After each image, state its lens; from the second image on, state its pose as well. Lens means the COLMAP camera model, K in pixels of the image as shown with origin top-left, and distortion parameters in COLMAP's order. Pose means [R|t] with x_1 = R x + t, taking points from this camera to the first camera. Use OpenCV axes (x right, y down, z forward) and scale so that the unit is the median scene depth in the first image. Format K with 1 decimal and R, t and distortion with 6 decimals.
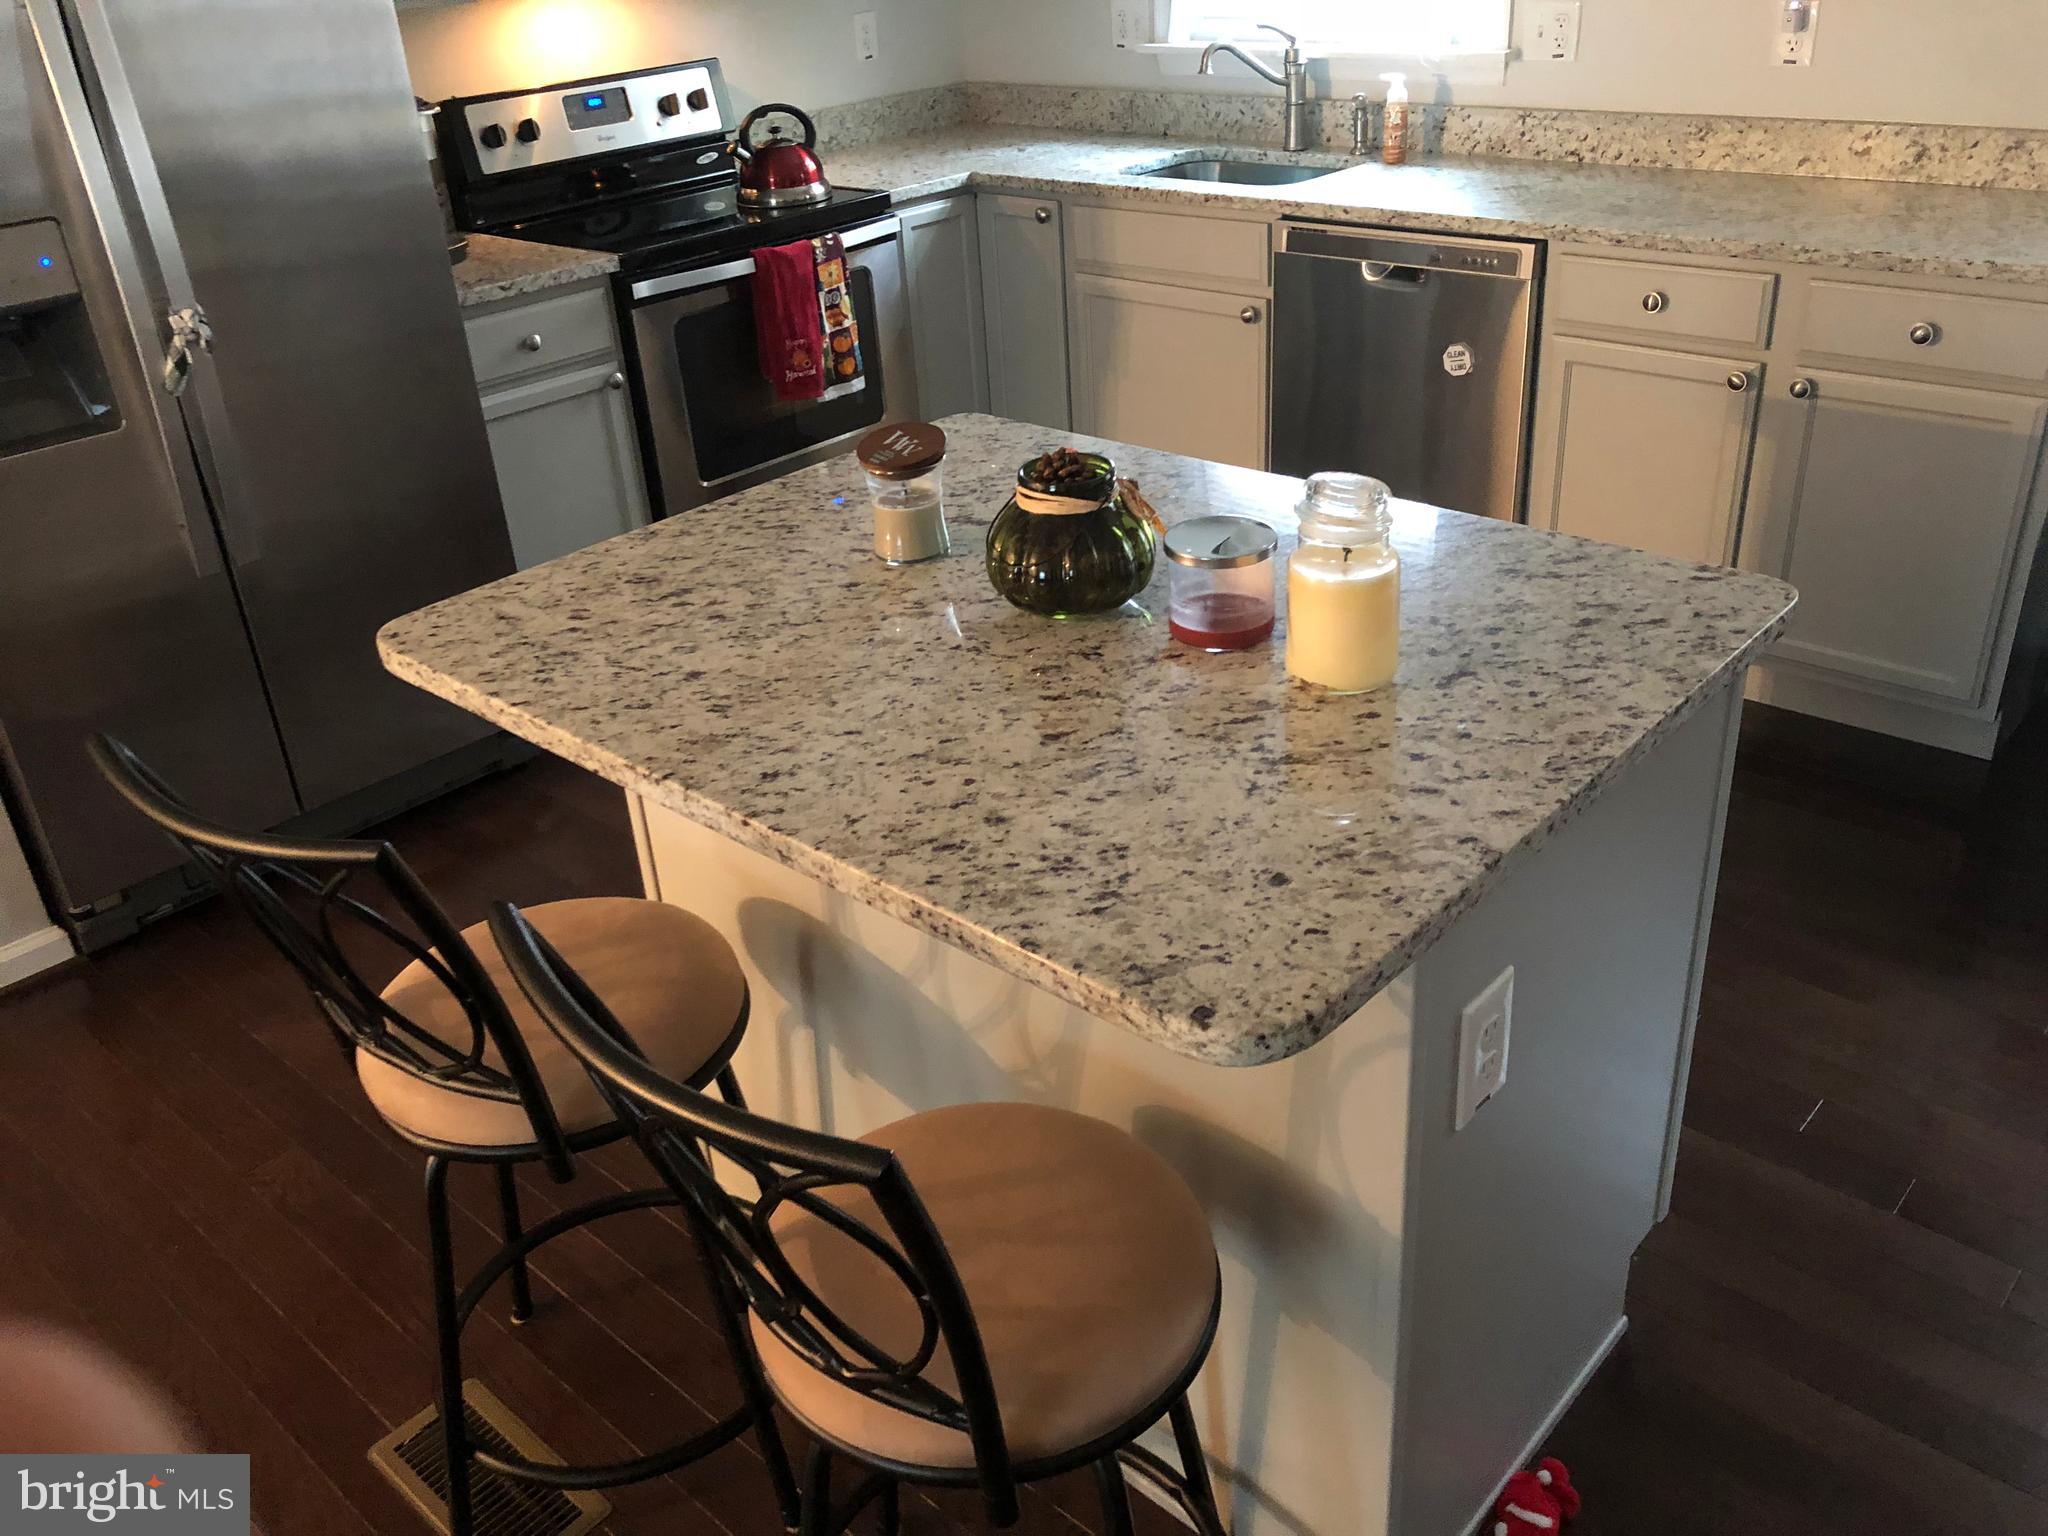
lens RADIAL K [[1682.2, 0, 1020.0], [0, 1682.2, 752.8], [0, 0, 1]] dist [0.026732, -0.014218]
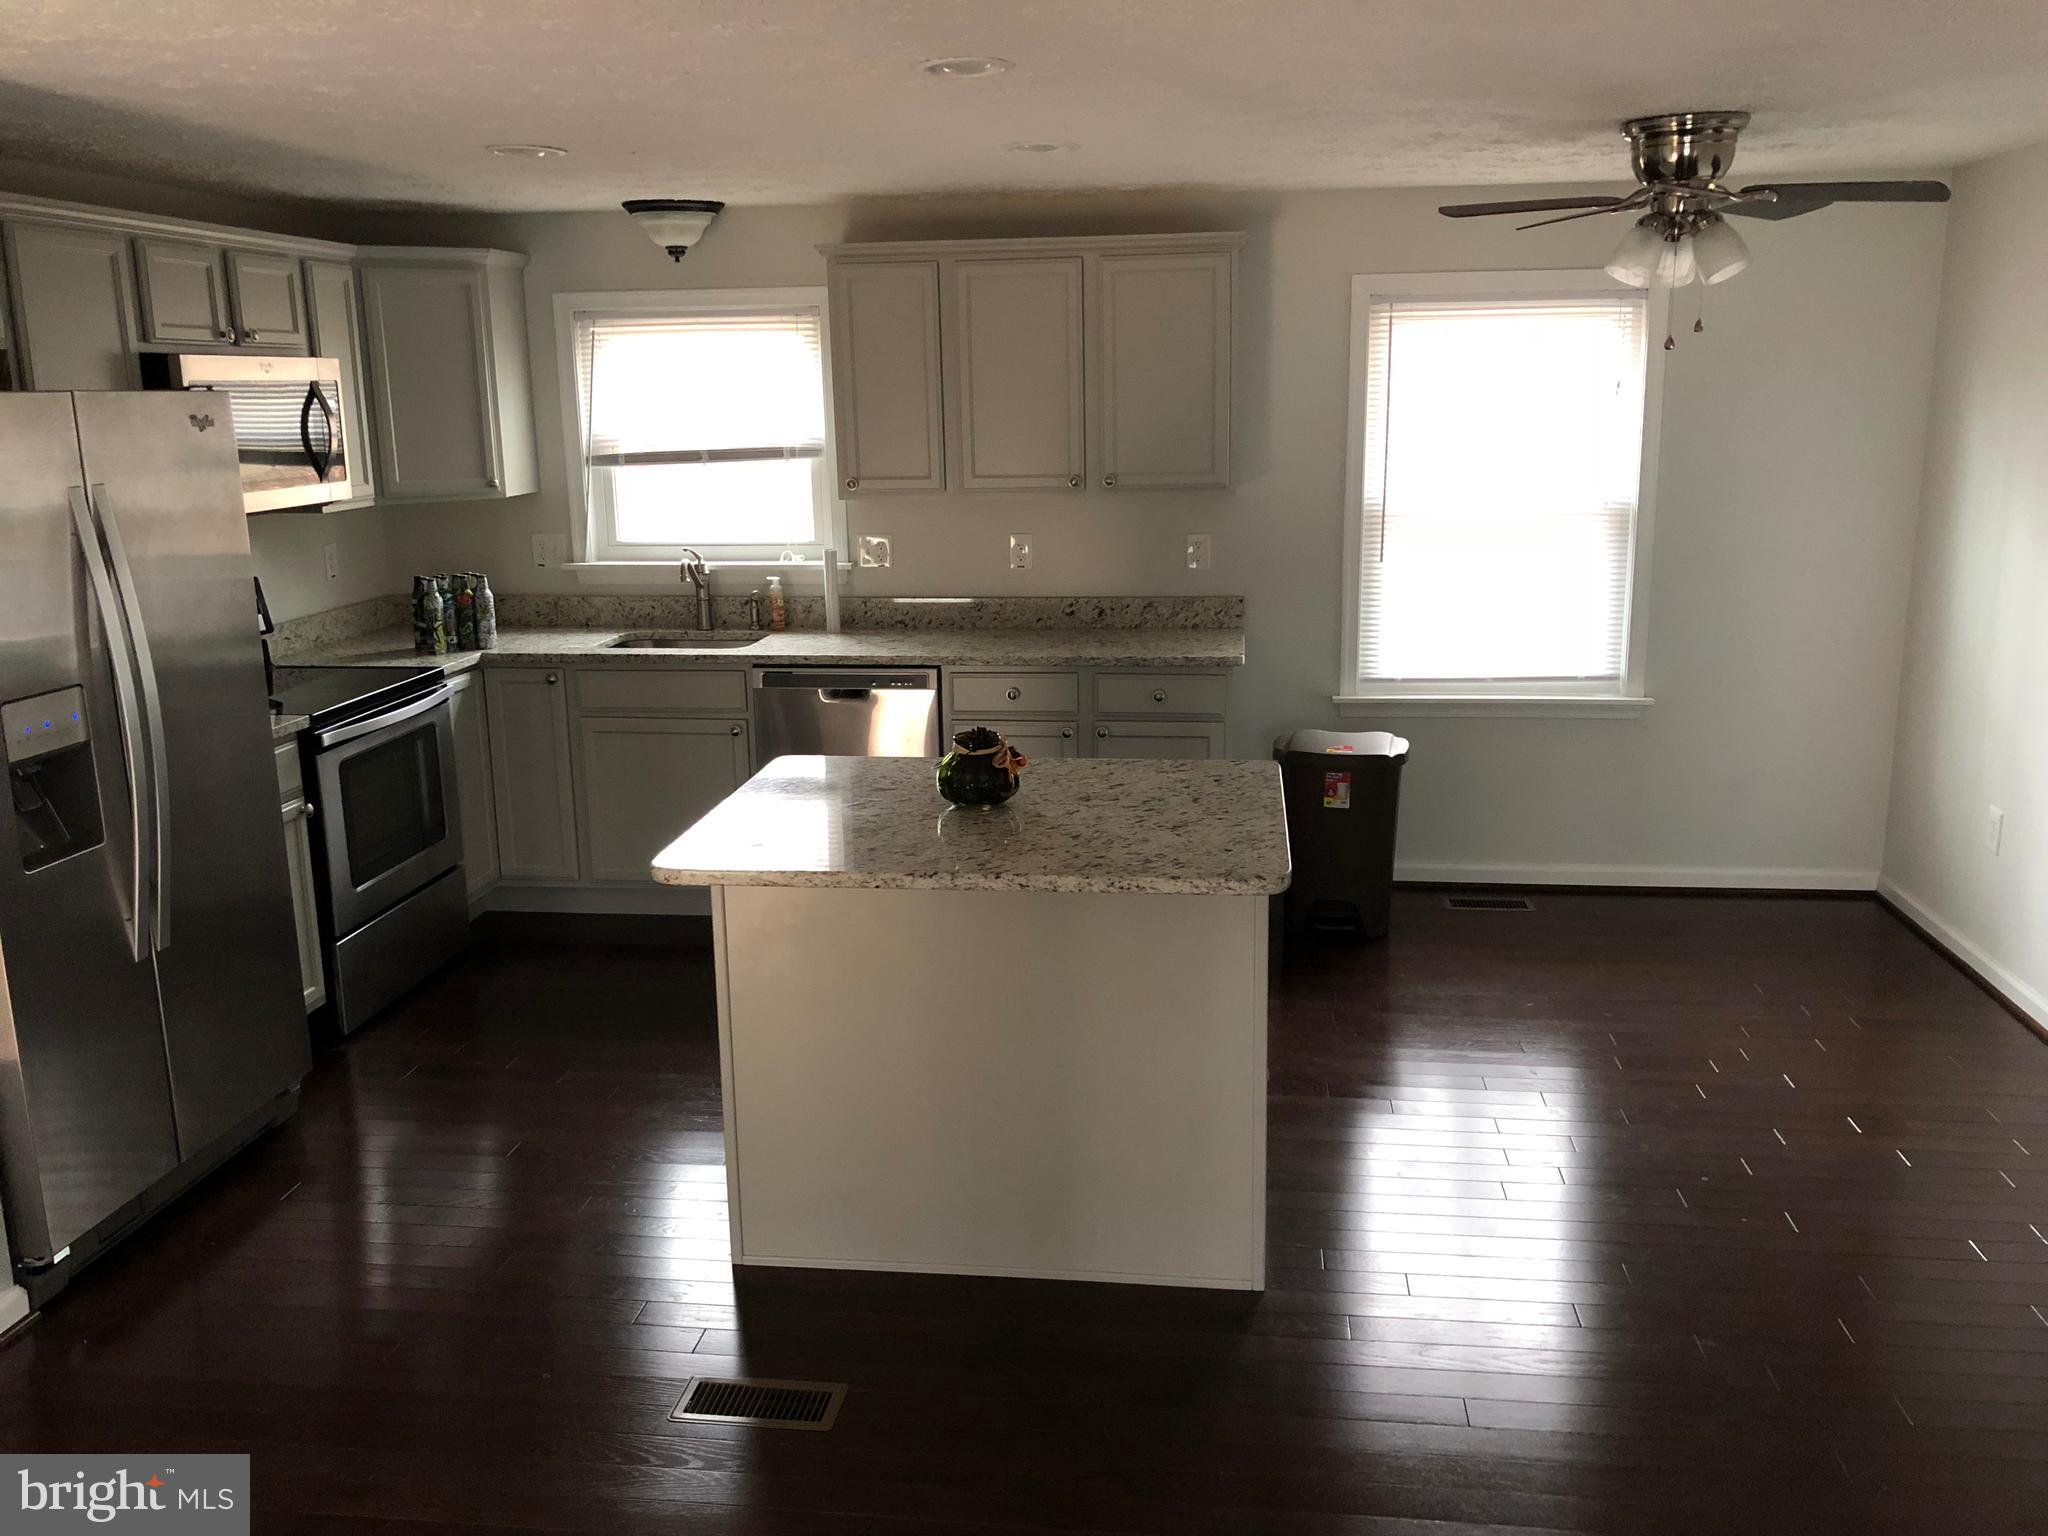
lens RADIAL K [[1682.2, 0, 1034.7], [0, 1682.2, 781.1], [0, 0, 1]] dist [0.026732, -0.014218]
pose [[0.814276, -0.086949, 0.573929, -0.549062], [0.241503, 0.949830, -0.198743, 0.148147], [-0.527854, 0.300437, 0.794423, -0.312048]]
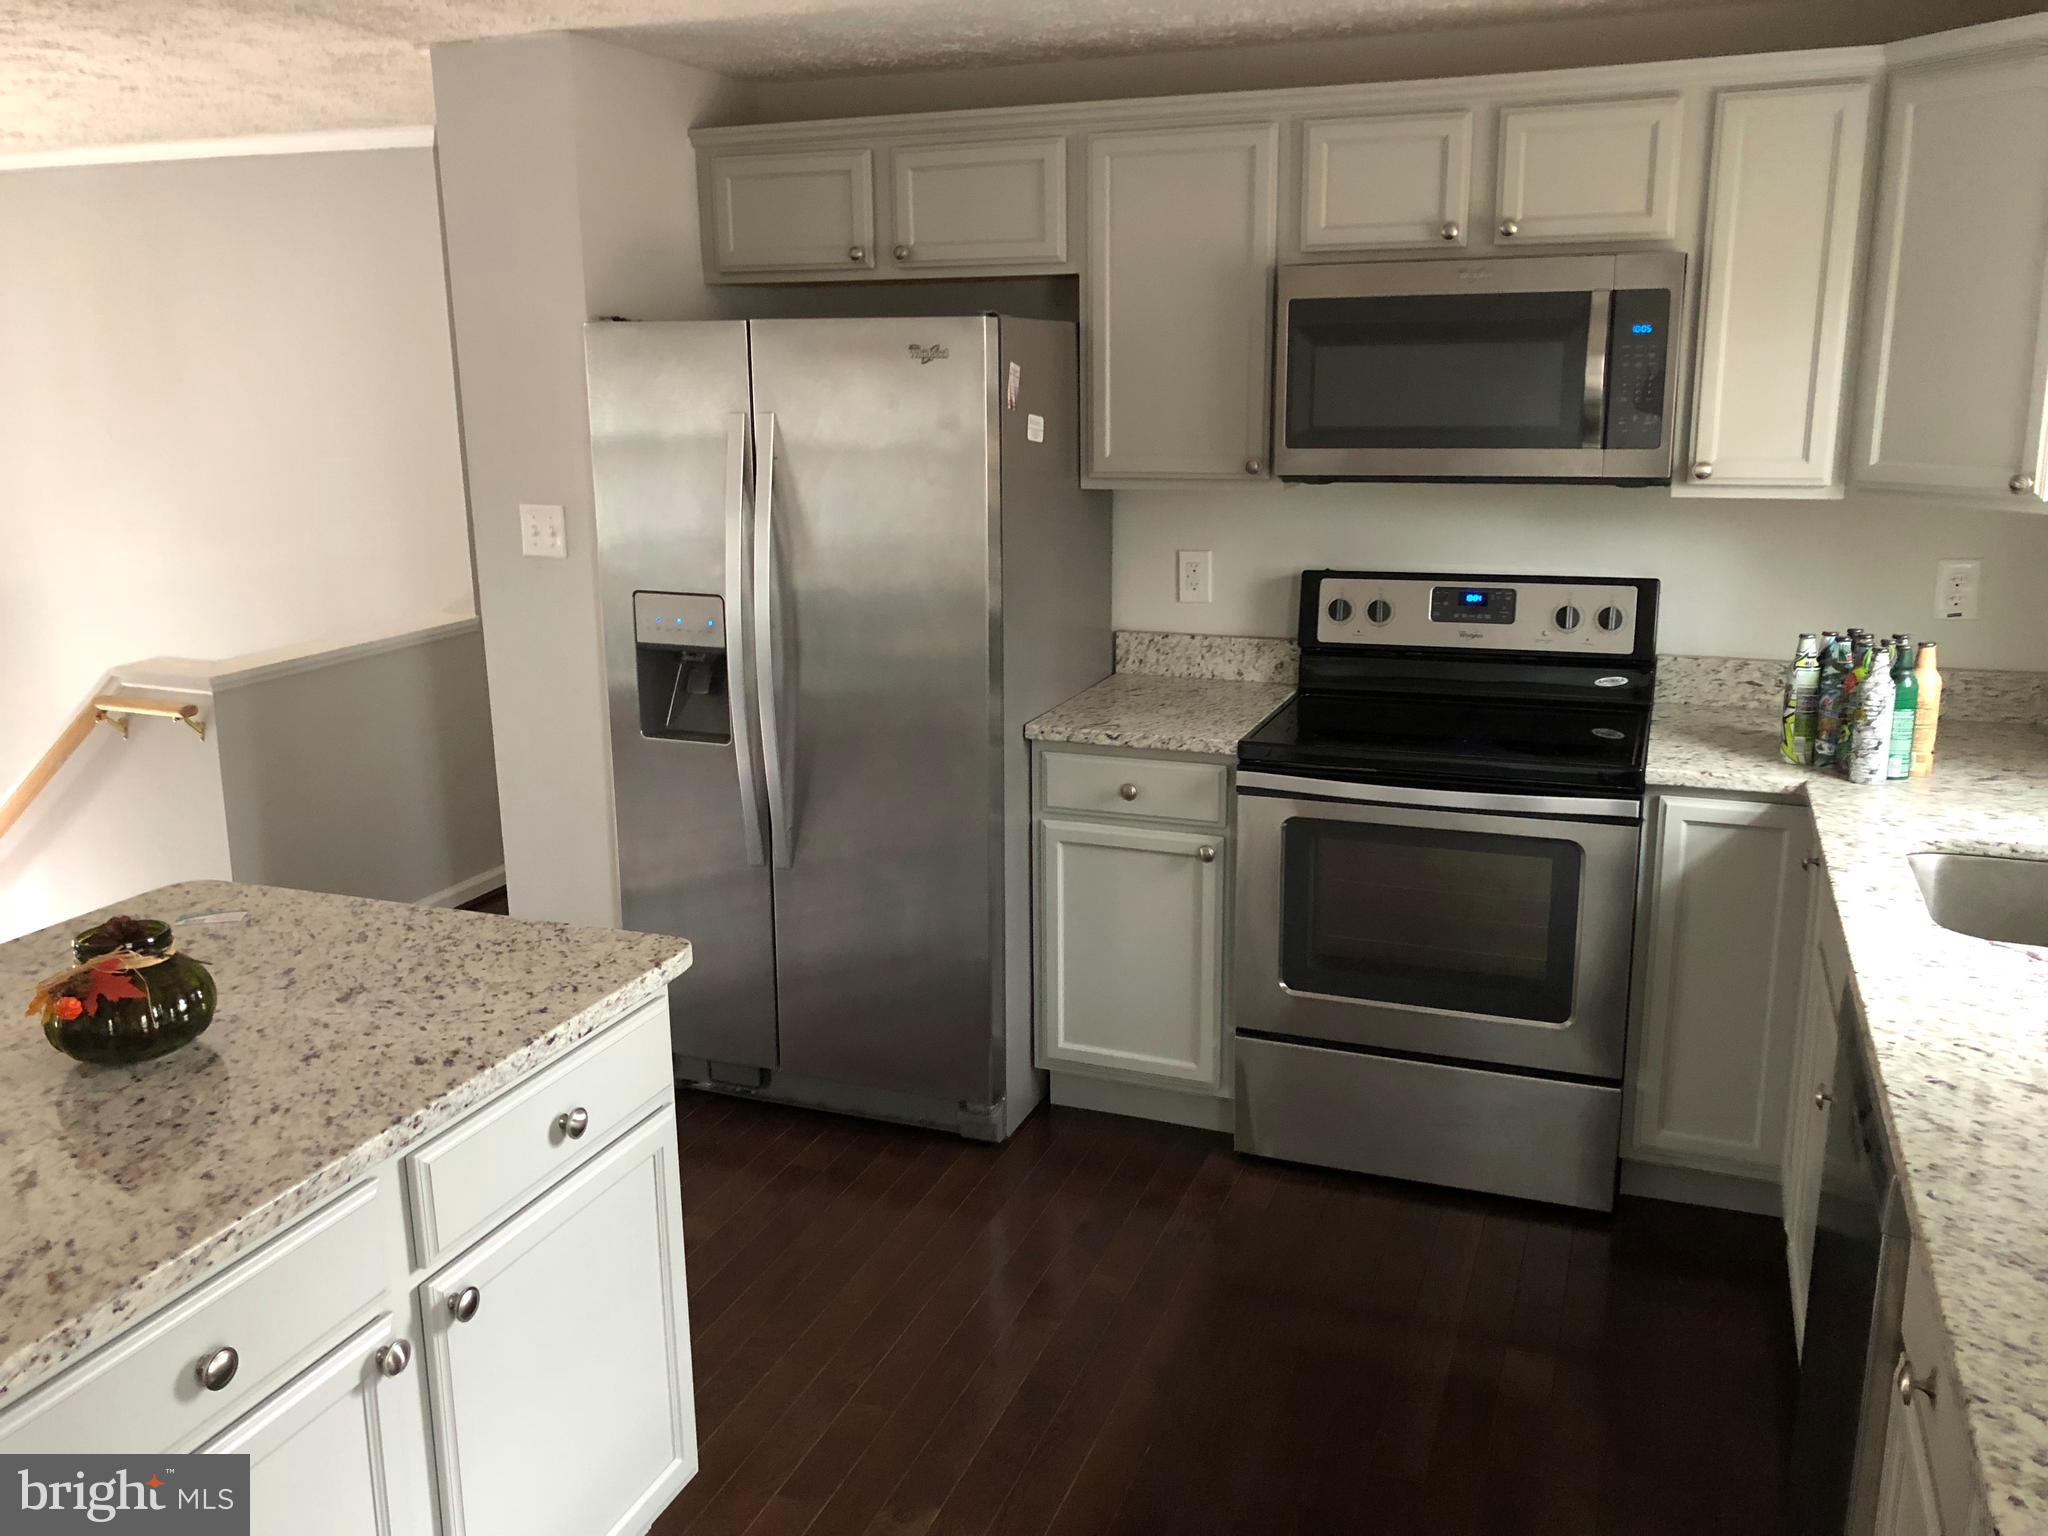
lens RADIAL K [[1682.2, 0, 1022.6], [0, 1682.2, 755.0], [0, 0, 1]] dist [0.026732, -0.014218]
pose [[0.353213, 0.268124, -0.896298, 0.622697], [-0.443068, 0.891739, 0.092156, -0.335764], [0.823973, 0.364570, 0.433771, 0.496812]]
